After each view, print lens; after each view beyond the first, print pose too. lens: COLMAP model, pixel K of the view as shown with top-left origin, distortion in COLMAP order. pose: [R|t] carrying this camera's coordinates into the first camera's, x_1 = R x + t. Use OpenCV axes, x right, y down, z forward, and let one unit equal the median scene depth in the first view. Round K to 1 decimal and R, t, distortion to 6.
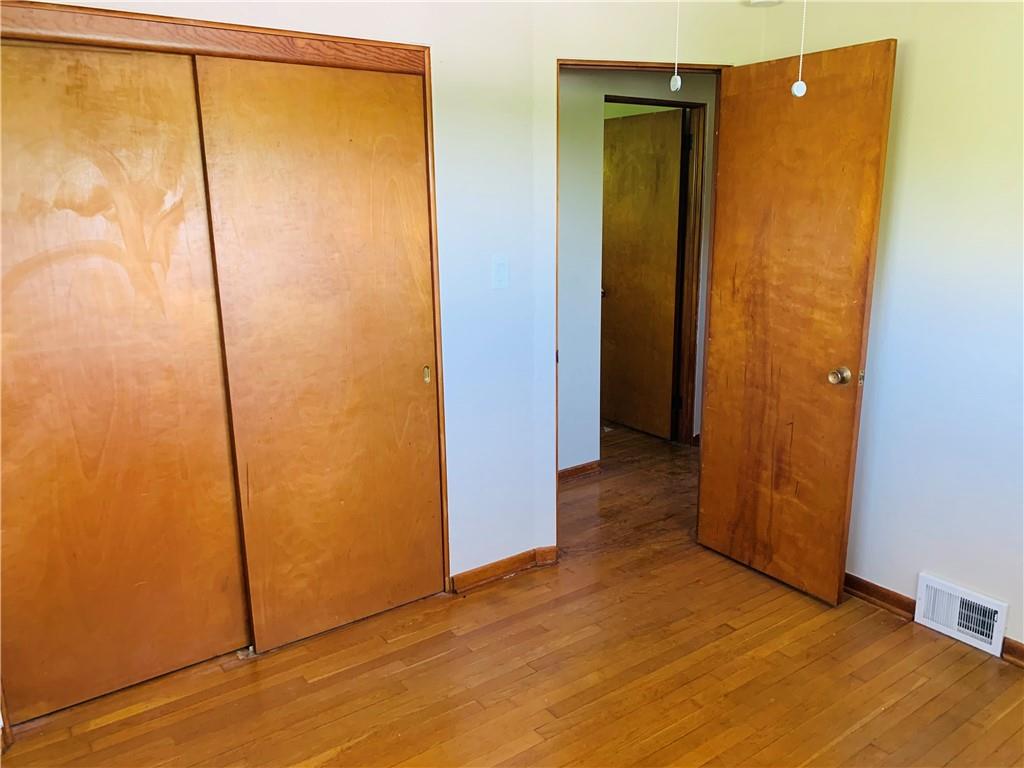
lens RADIAL K [[783.0, 0, 508.8], [0, 783.0, 382.7], [0, 0, 1]] dist [0.045359, -0.053121]
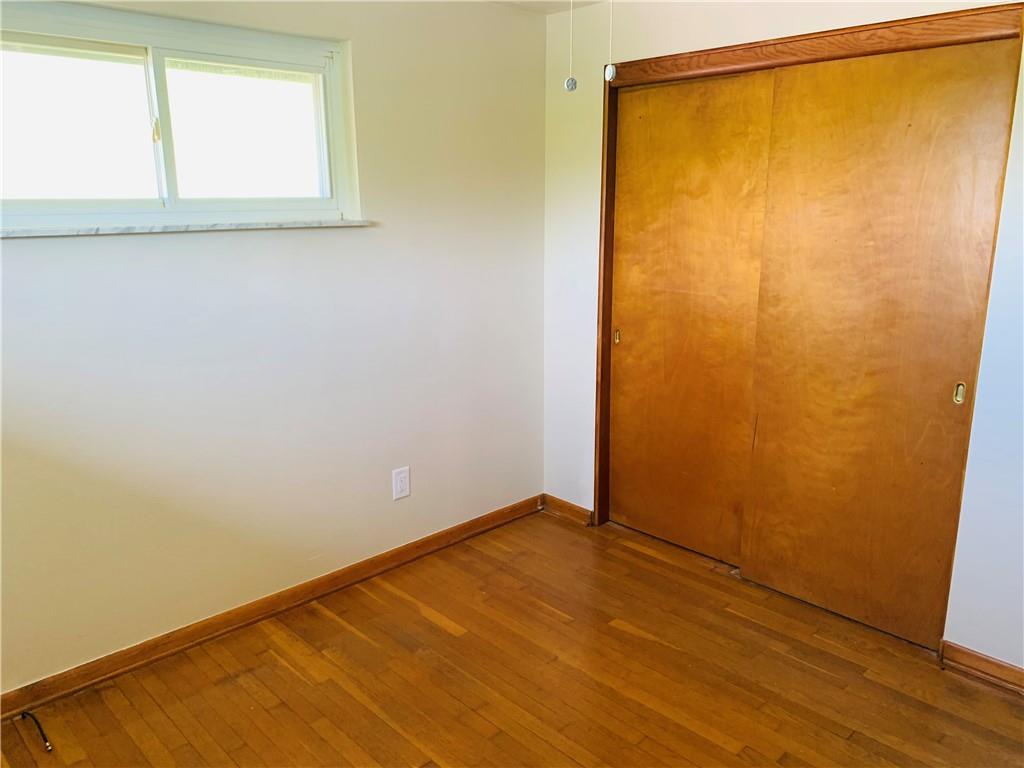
lens RADIAL K [[778.5, 0, 508.9], [0, 778.5, 378.6], [0, 0, 1]] dist [0.034430, -0.054253]
pose [[0.148680, 0.235618, -0.960405, 0.764745], [-0.228232, 0.953155, 0.198507, -0.099832], [0.962187, 0.189681, 0.195490, 0.438982]]
